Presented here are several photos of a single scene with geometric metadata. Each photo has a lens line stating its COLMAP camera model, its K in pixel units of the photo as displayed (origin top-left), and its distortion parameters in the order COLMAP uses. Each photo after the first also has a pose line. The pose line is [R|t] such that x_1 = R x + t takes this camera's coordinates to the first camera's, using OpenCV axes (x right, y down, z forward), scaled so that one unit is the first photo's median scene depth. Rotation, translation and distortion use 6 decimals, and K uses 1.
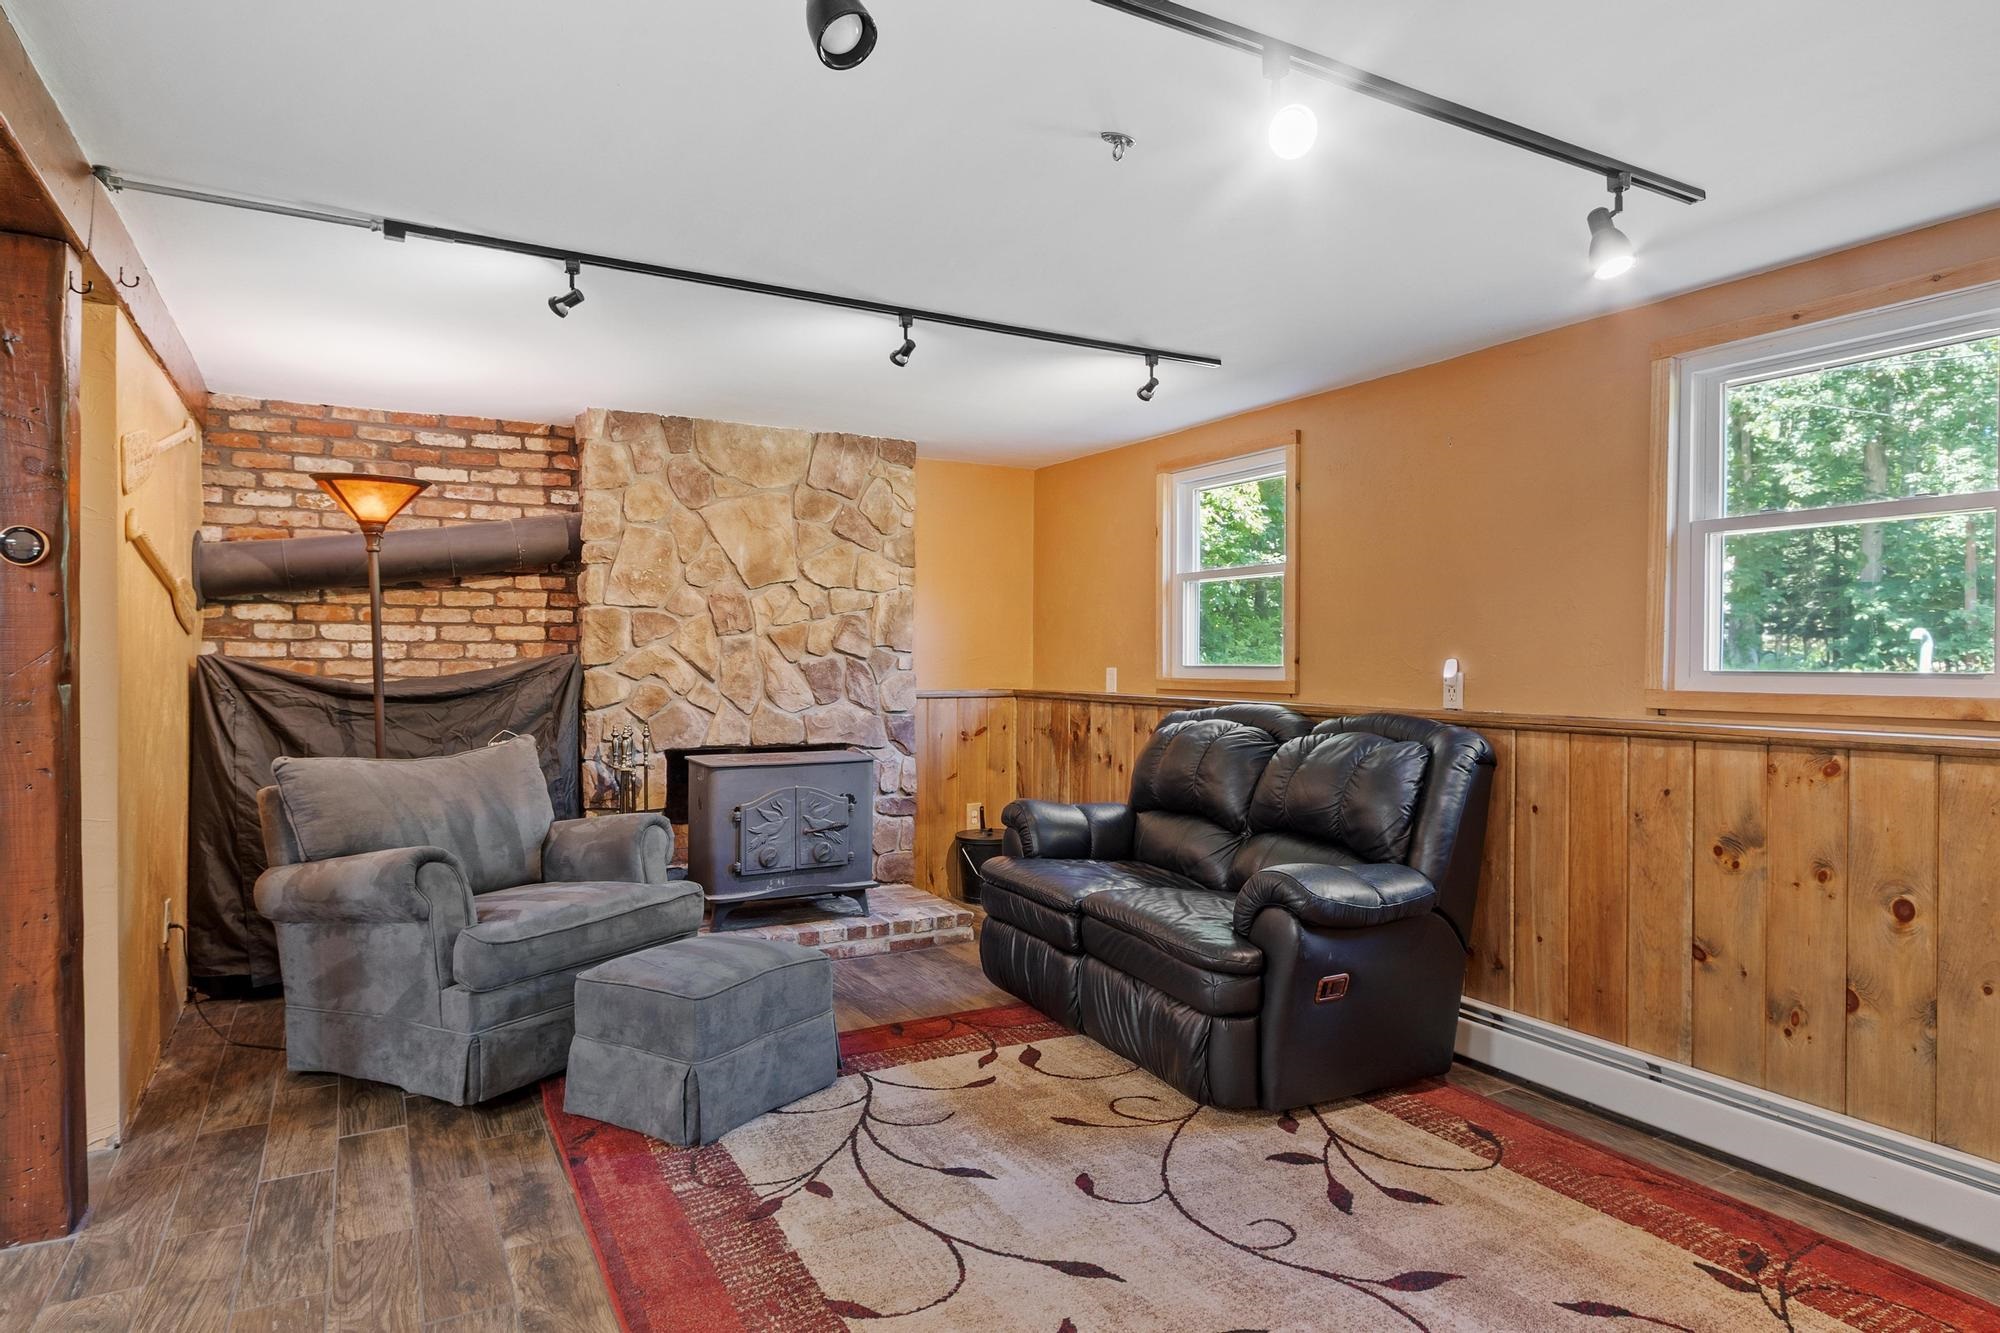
lens RADIAL K [[1141.9, 0, 1000.0], [0, 1141.9, 666.5], [0, 0, 1]] dist [0.004265, 0.000581]
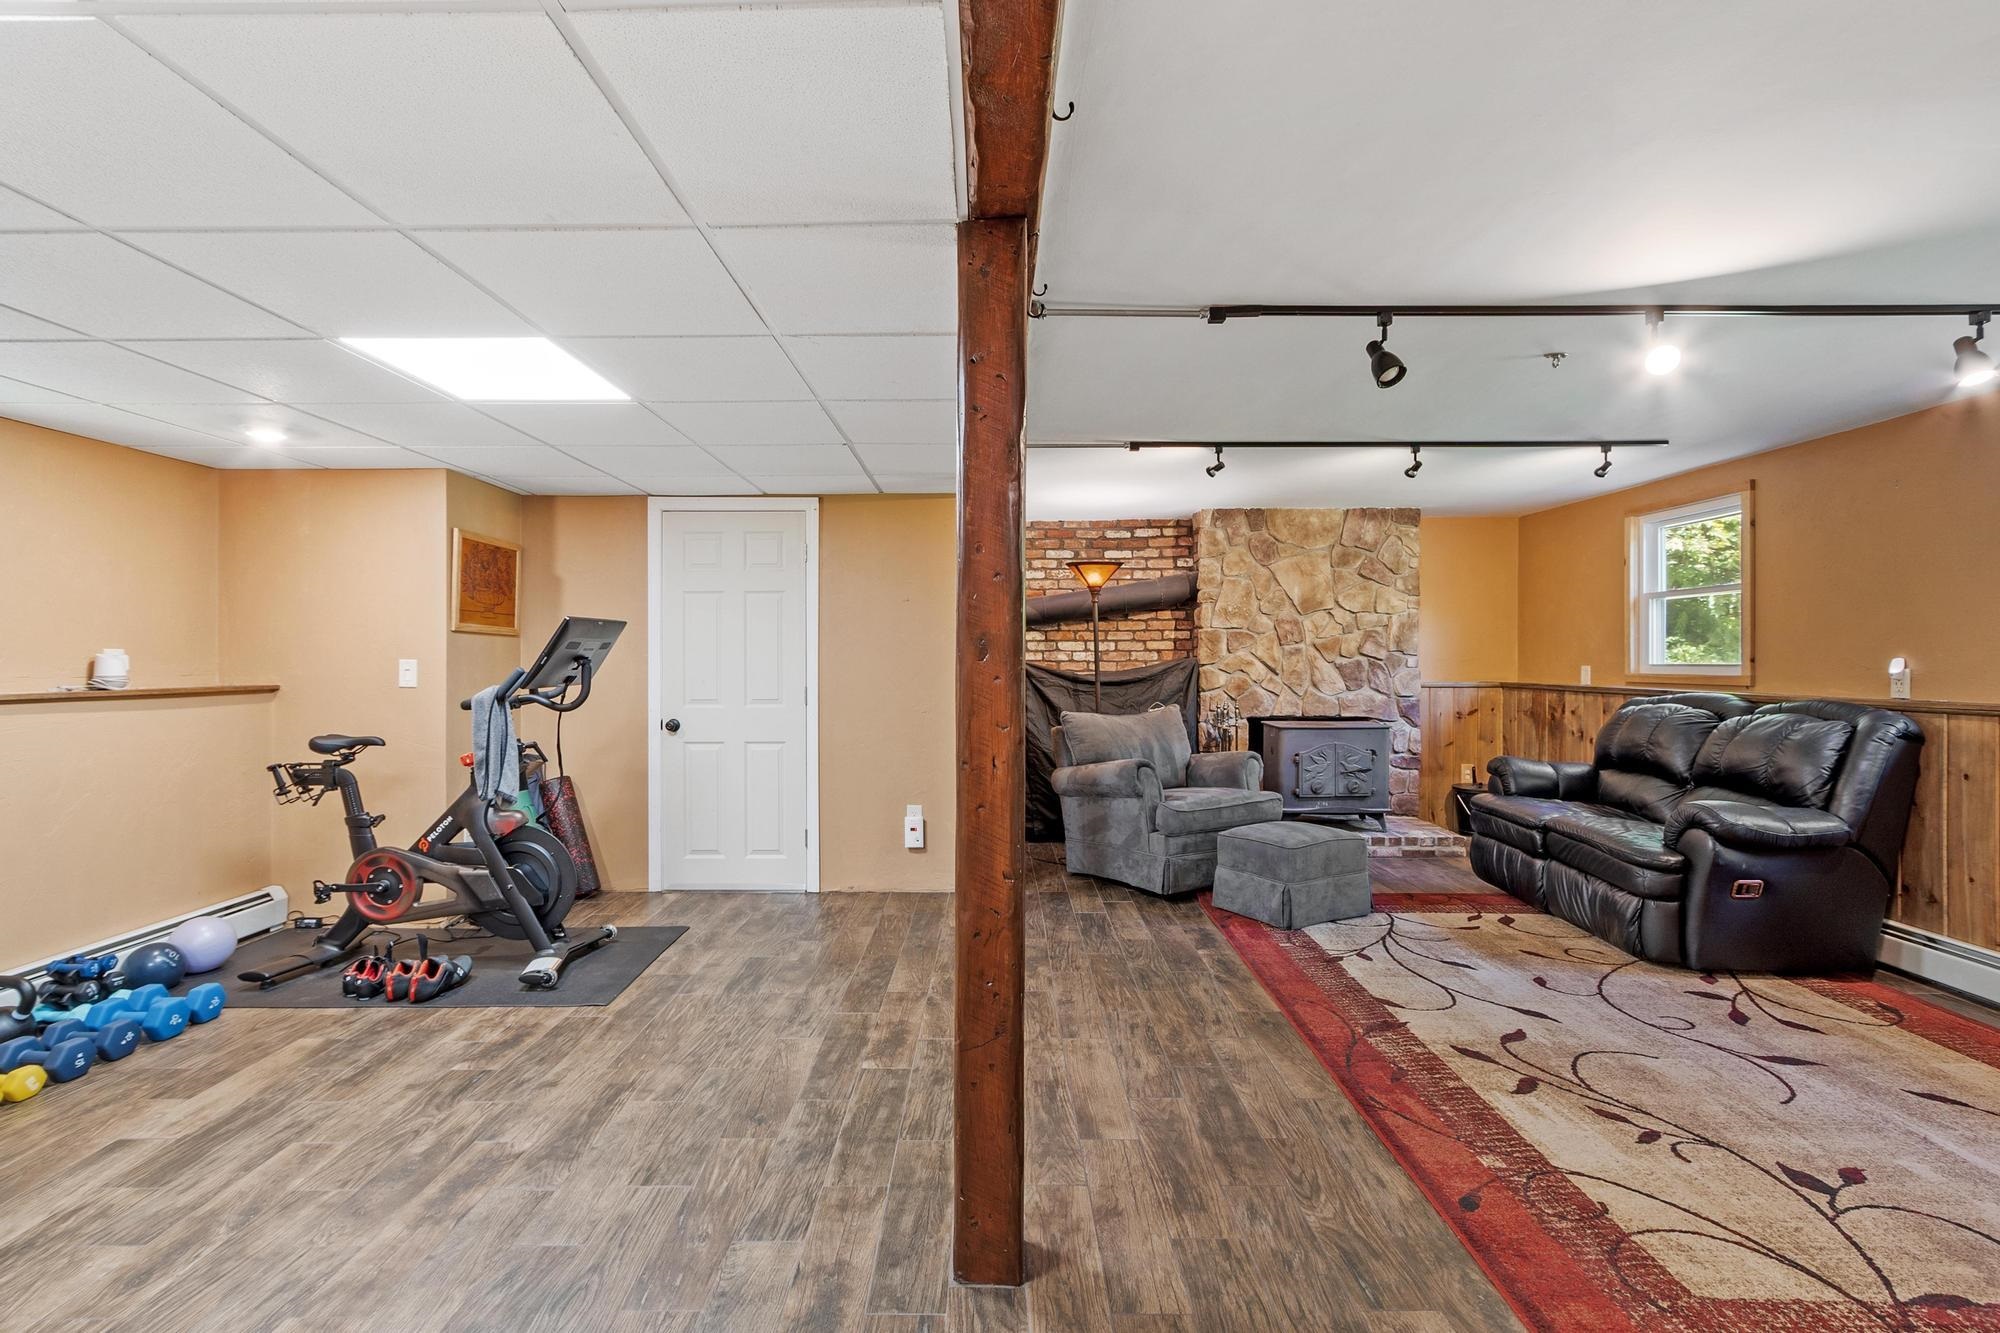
lens RADIAL K [[901.1, 0, 996.6], [0, 901.1, 664.0], [0, 0, 1]] dist [0.013932, -0.004235]
pose [[0.873587, -0.001581, -0.486665, 0.021799], [0.000269, 0.999996, -0.002766, 0.002784], [0.486668, 0.002285, 0.873584, -0.403154]]
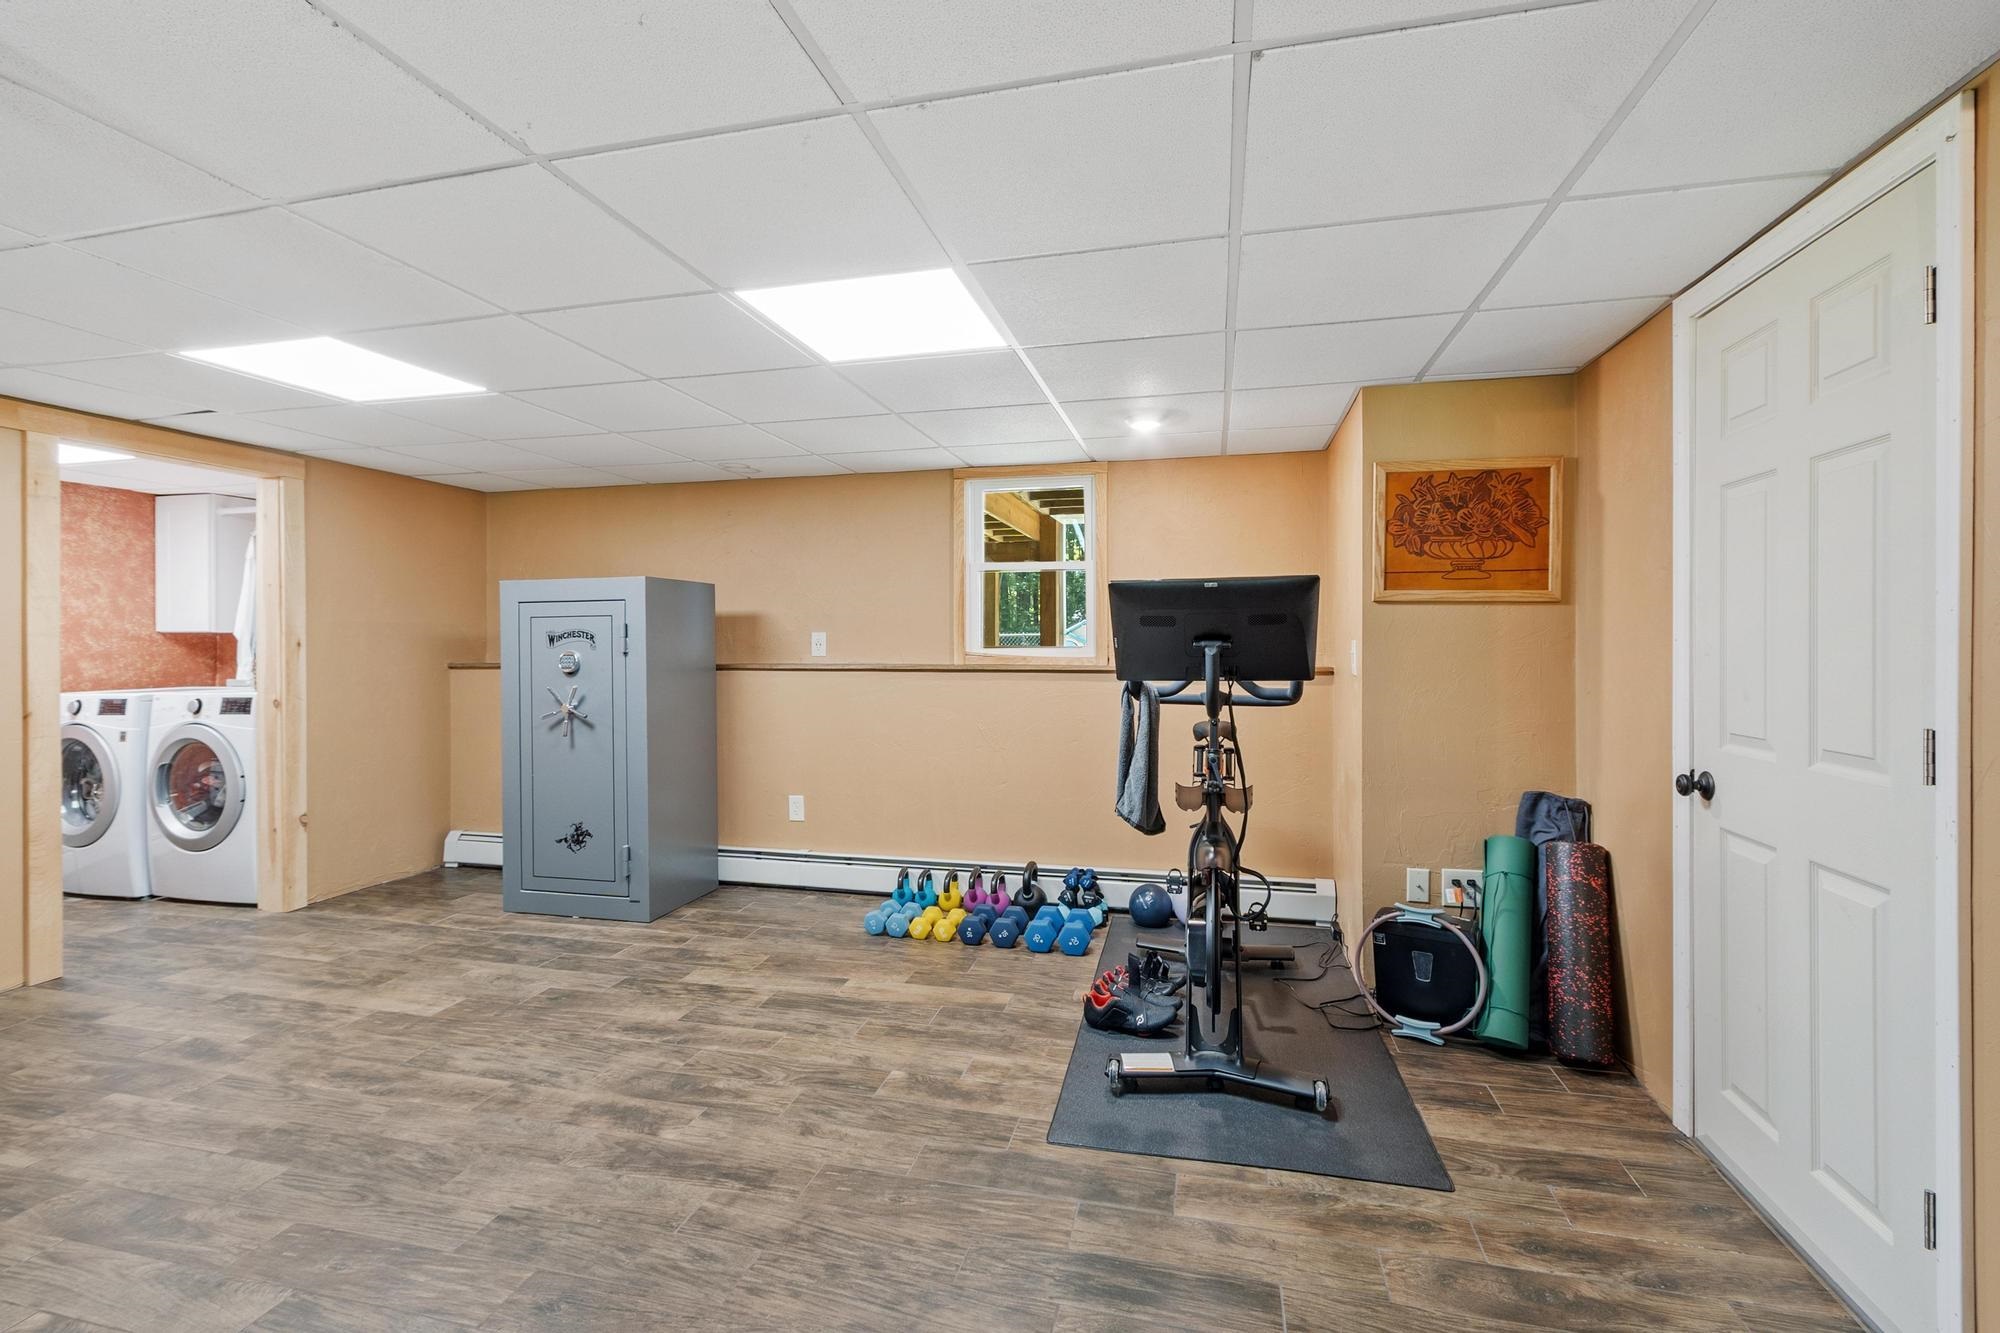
lens RADIAL K [[898.5, 0, 997.8], [0, 898.5, 637.0], [0, 0, 1]] dist [0.016264, -0.000238]
pose [[-0.683420, -0.004044, -0.730014, -0.300095], [-0.005550, 0.999985, -0.000343, -0.008047], [0.730004, 0.003817, -0.683432, 0.670306]]
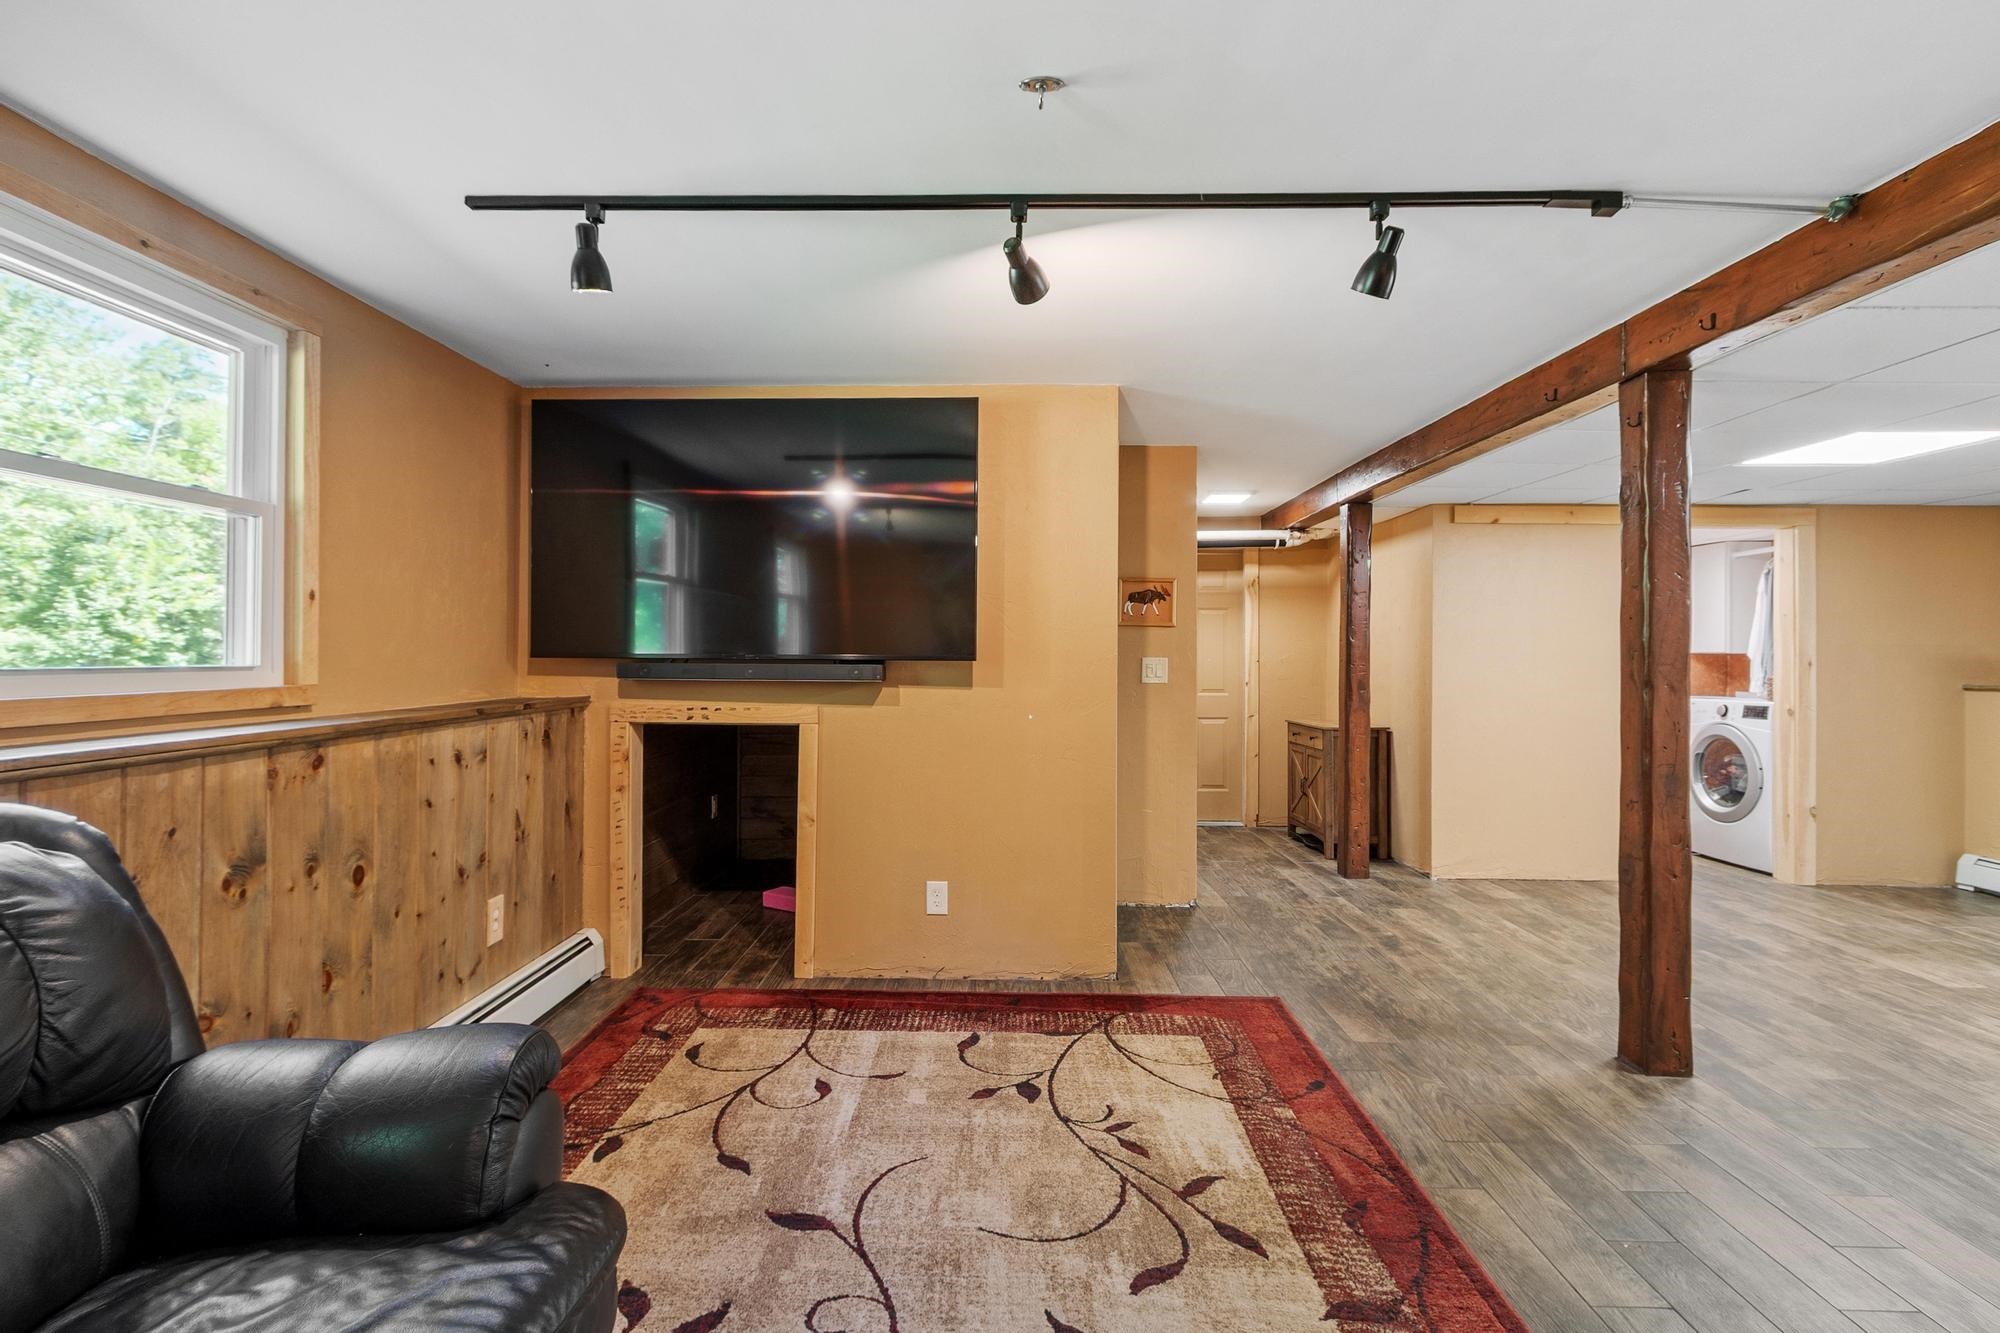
lens RADIAL K [[909.2, 0, 984.5], [0, 909.2, 655.7], [0, 0, 1]] dist [-0.001867, -0.000599]
pose [[-0.854825, -0.008805, 0.518841, -0.158913], [-0.005309, 0.999952, 0.008223, -0.011617], [-0.518889, 0.004275, -0.854831, 1.123662]]
